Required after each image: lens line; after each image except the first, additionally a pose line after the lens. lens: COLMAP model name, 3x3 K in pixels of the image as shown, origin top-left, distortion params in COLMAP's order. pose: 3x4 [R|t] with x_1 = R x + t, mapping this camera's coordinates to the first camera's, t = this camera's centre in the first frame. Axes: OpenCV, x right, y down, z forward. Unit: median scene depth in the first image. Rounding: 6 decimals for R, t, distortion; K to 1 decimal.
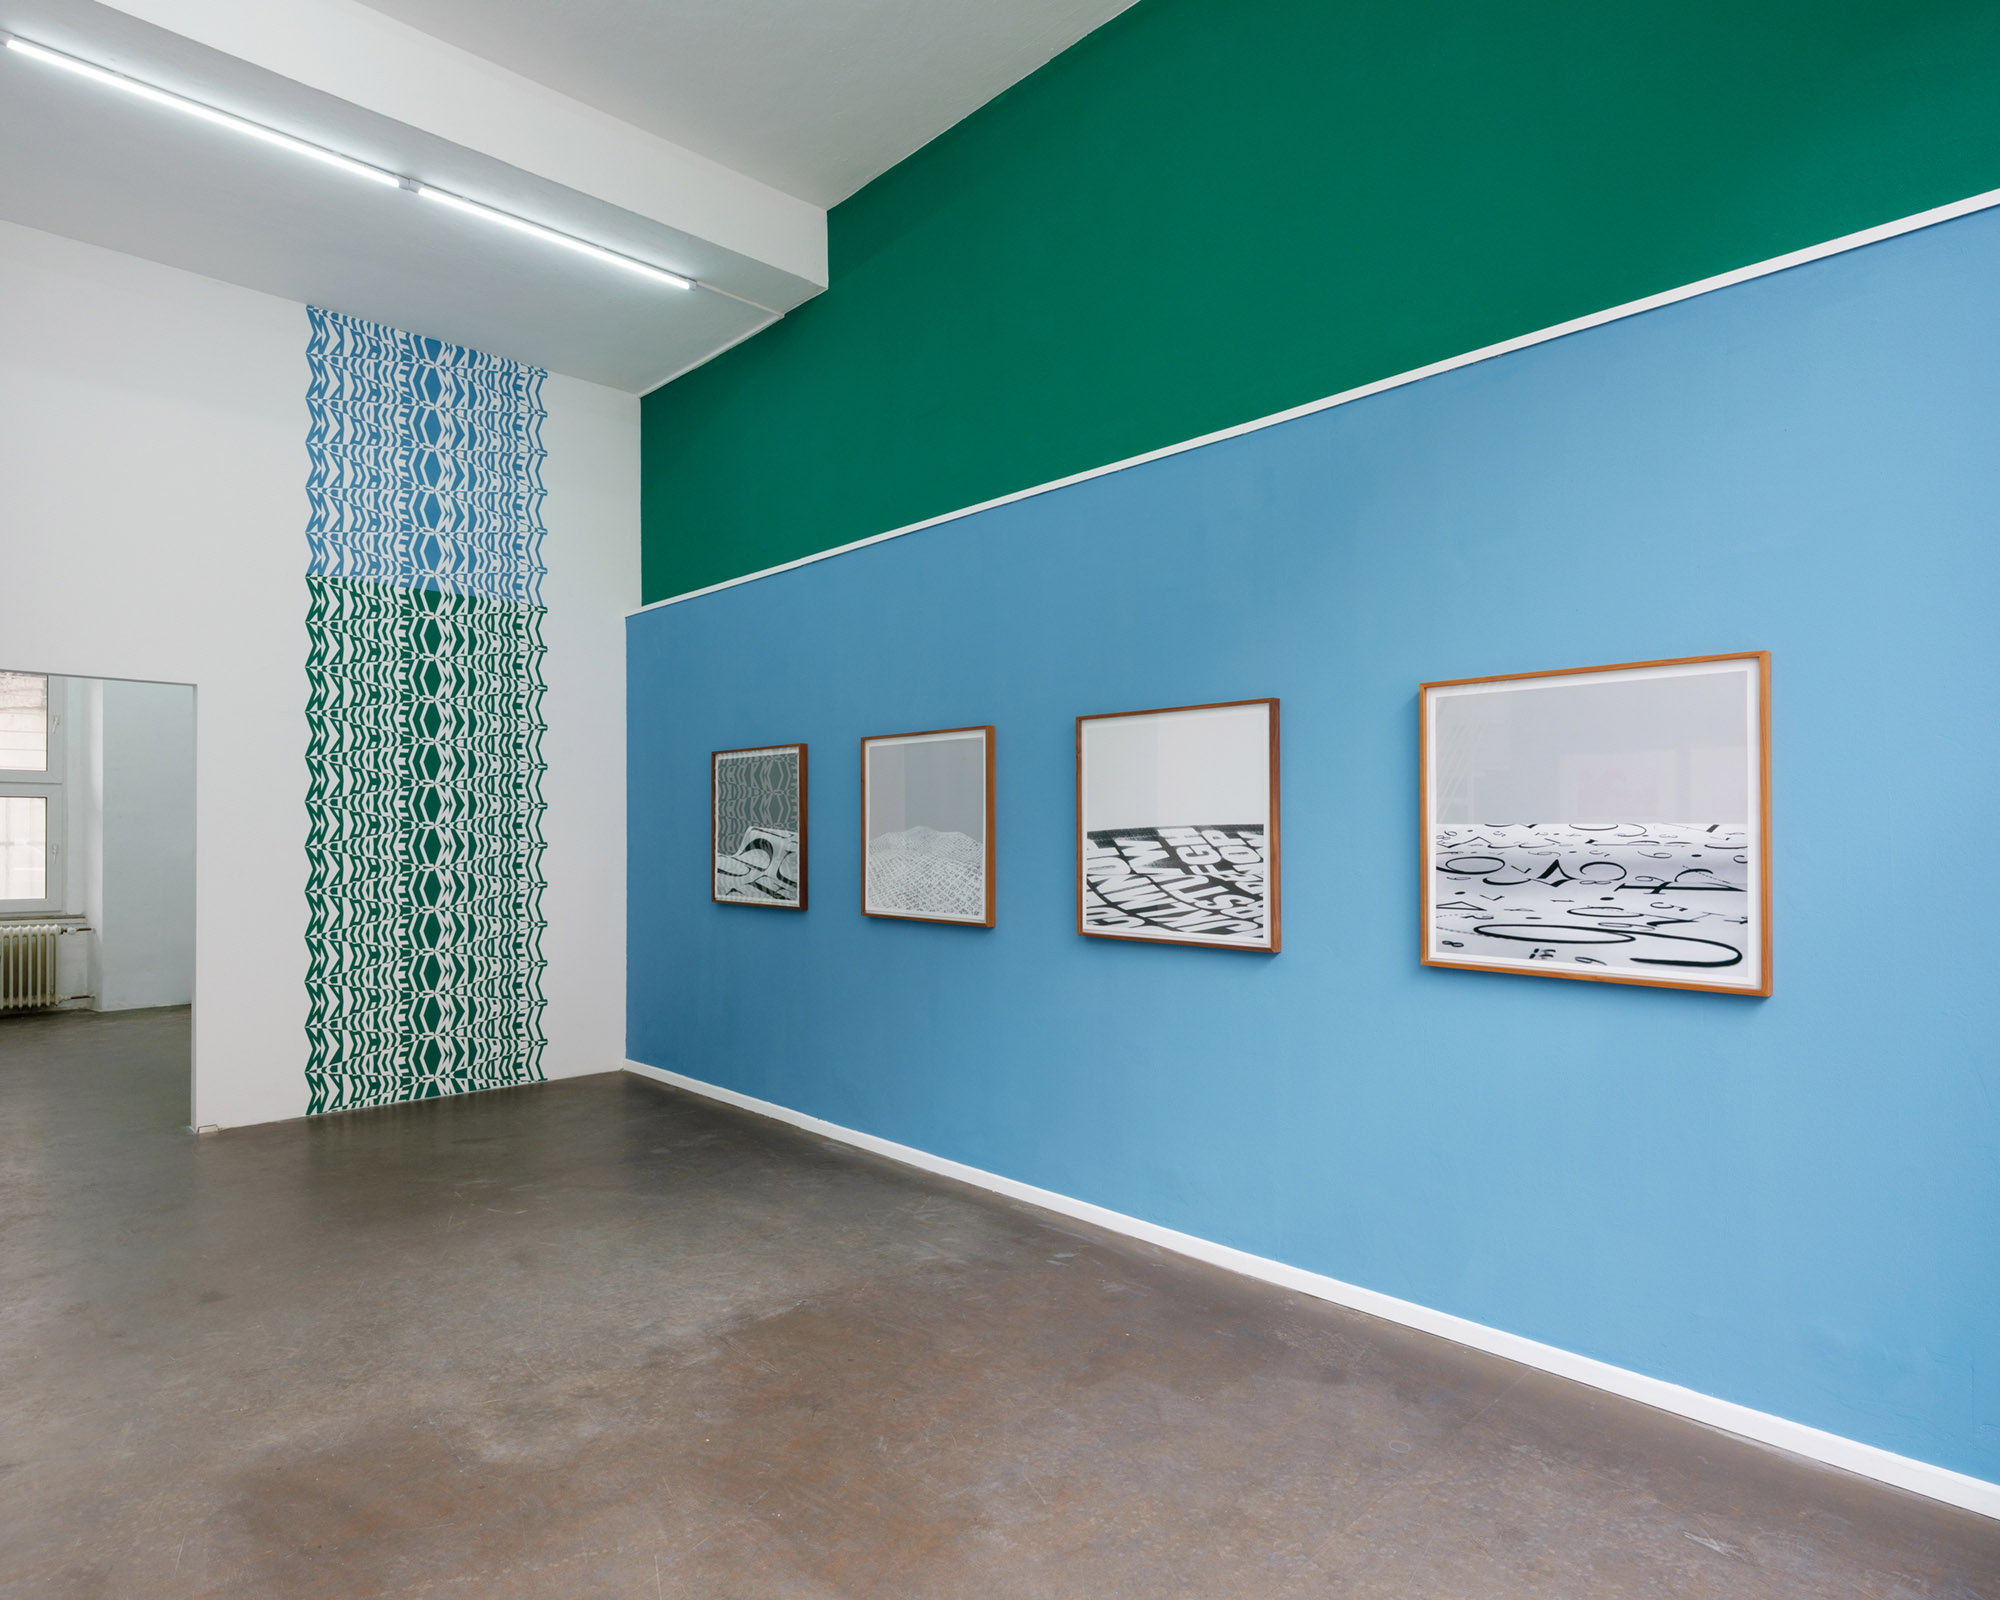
lens RADIAL K [[1121.3, 0, 1000.0], [0, 1121.3, 800.0], [0, 0, 1]] dist [0.000765, 0.000327]
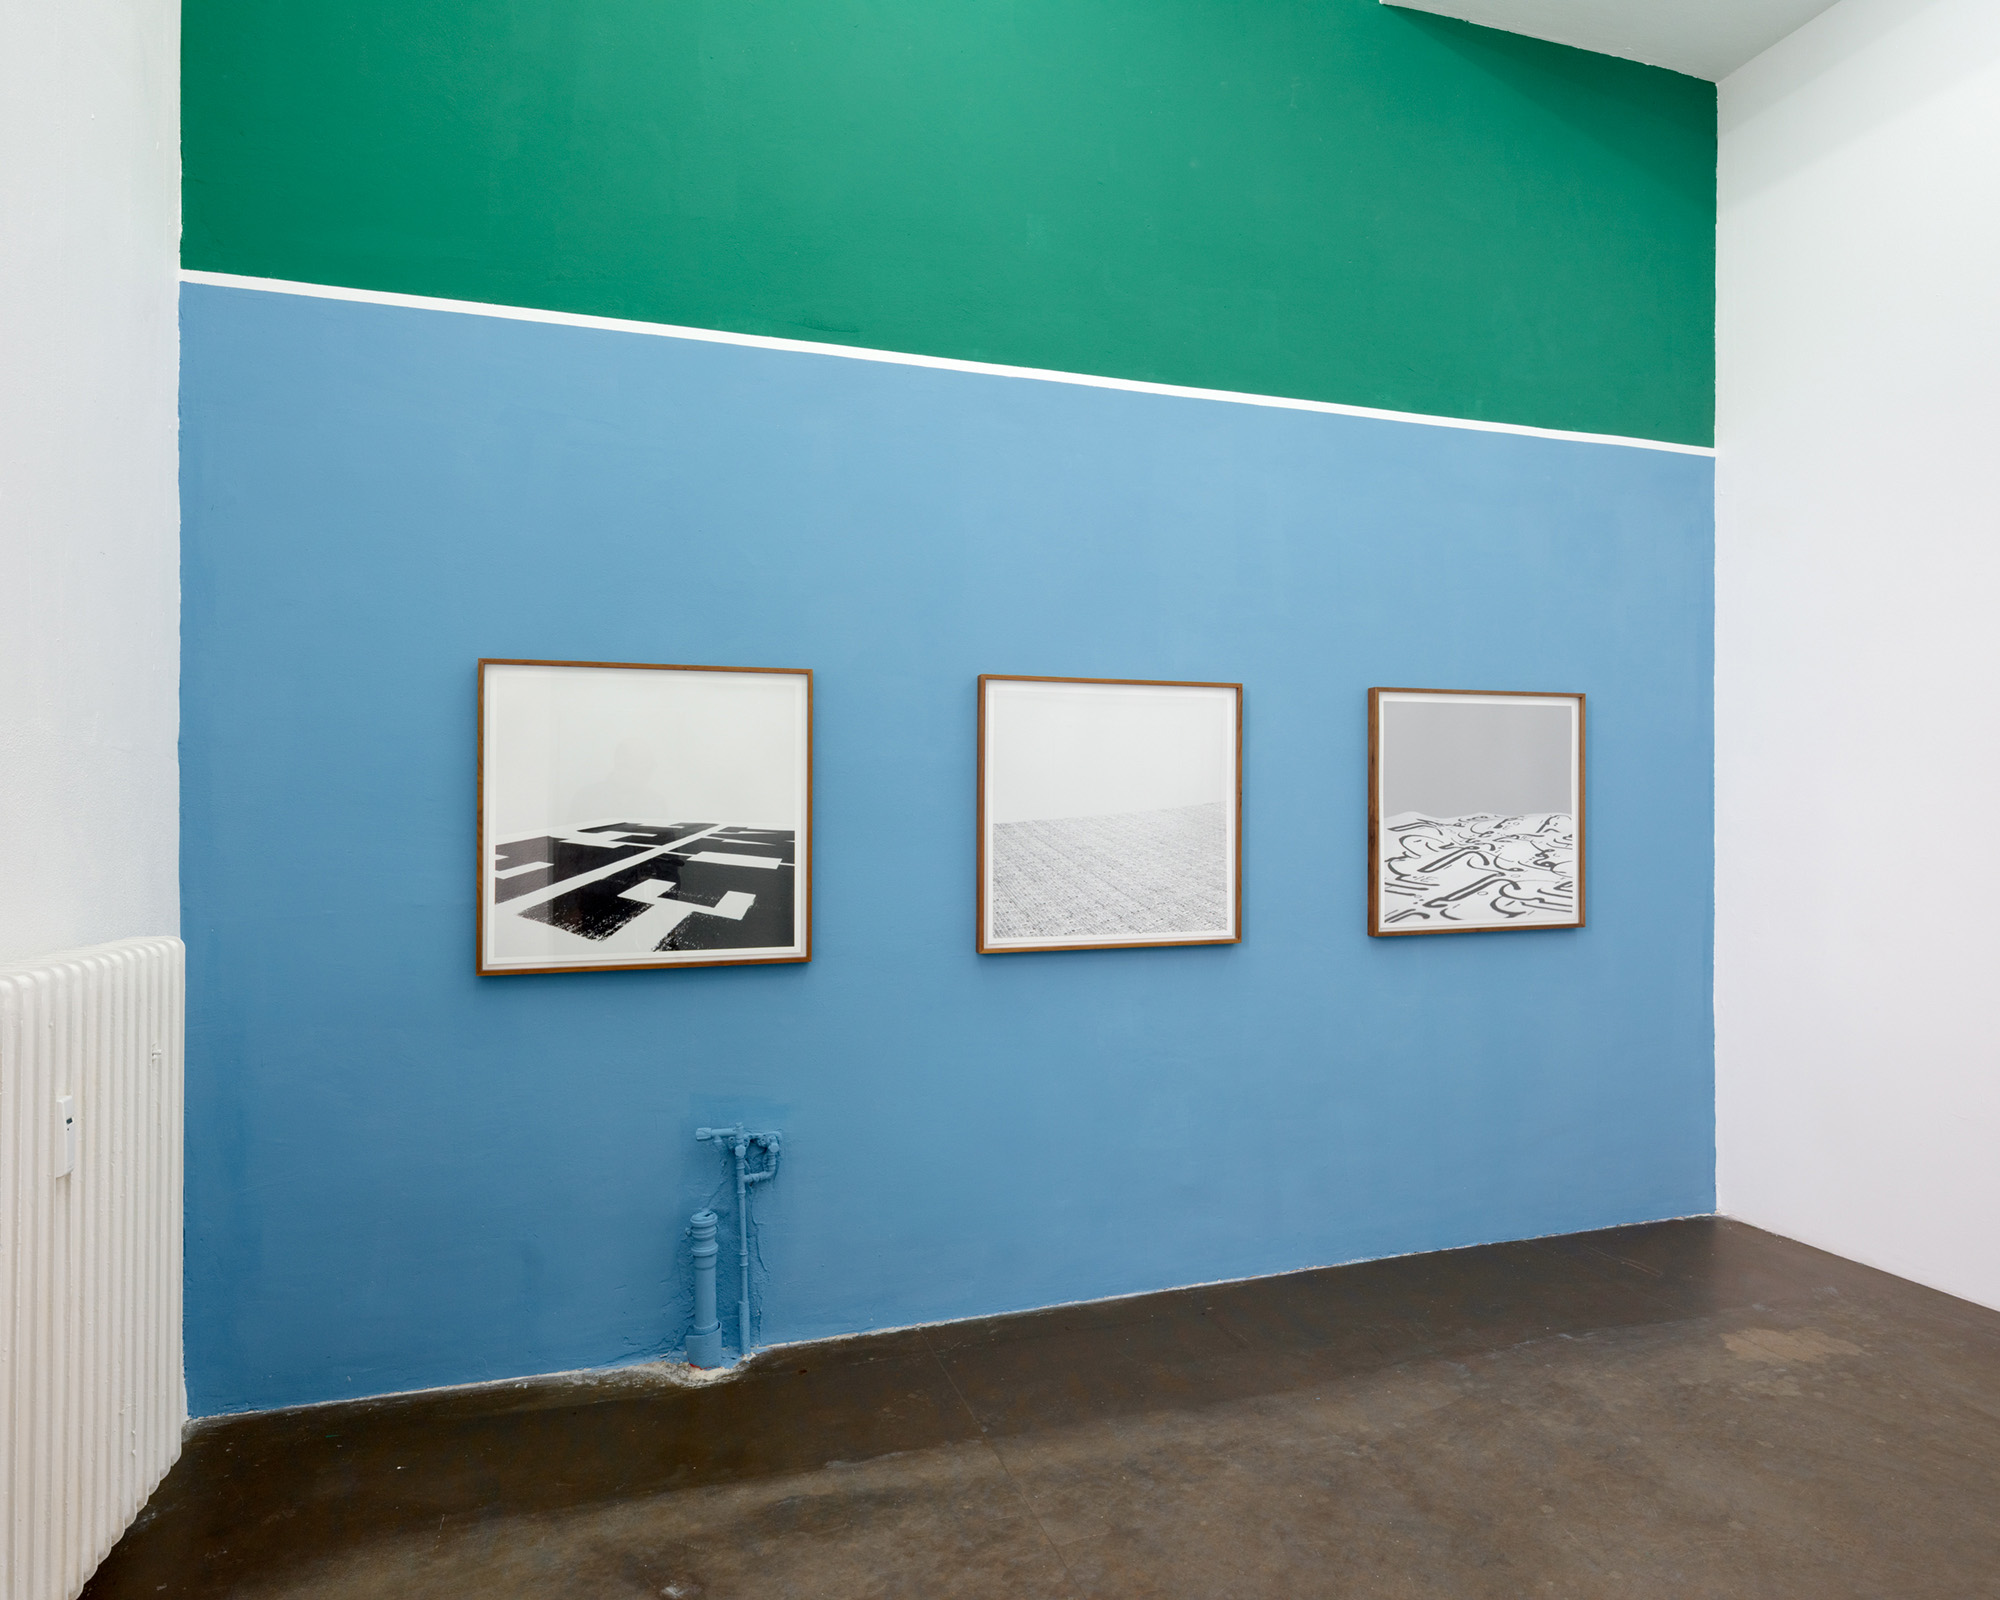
lens RADIAL K [[1121.3, 0, 1000.0], [0, 1121.3, 800.0], [0, 0, 1]] dist [0.000765, 0.000327]
pose [[0.459187, 0.014393, 0.888223, -0.728272], [-0.015892, 0.999842, -0.007986, 0.022066], [-0.888198, -0.010448, 0.459343, 0.742758]]
